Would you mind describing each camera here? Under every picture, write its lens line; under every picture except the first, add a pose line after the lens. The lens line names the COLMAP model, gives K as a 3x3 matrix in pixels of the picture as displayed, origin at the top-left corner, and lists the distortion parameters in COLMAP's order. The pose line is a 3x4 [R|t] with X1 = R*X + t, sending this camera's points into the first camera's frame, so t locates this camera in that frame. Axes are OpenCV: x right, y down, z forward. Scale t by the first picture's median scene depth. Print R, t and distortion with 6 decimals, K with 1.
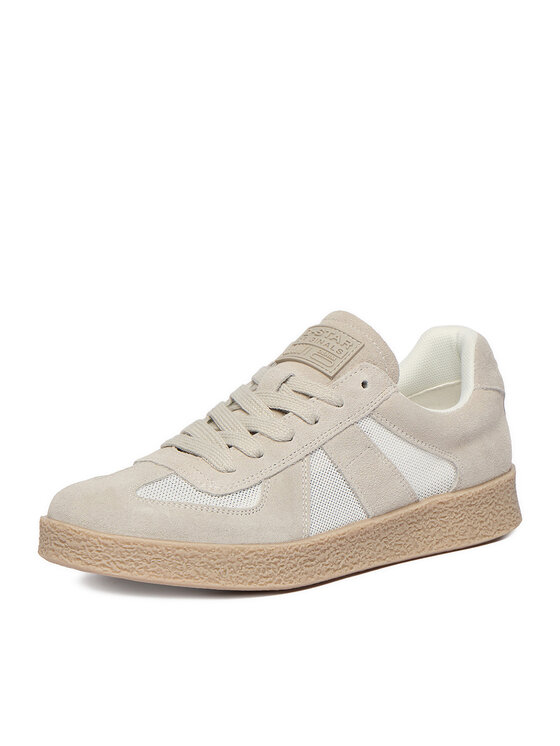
lens RADIAL K [[2199.7, 0, 280.0], [0, 2199.7, 373.0], [0, 0, 1]] dist [0.052328, 0.233222]
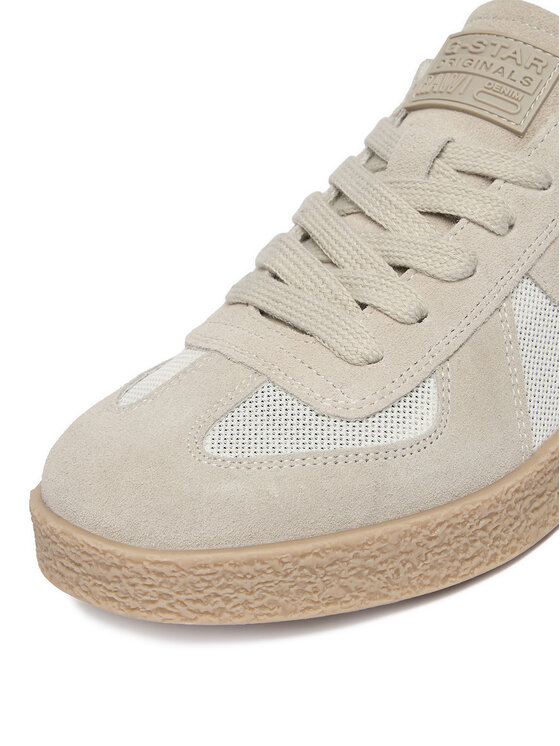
lens RADIAL K [[1406.3, 0, 184.9], [0, 1406.3, 372.6], [0, 0, 1]] dist [-0.050153, -0.370256]
pose [[0.988006, -0.134352, -0.076119, -0.041789], [0.149903, 0.952809, 0.263979, -0.047050], [0.037061, -0.272223, 0.961520, 0.682502]]
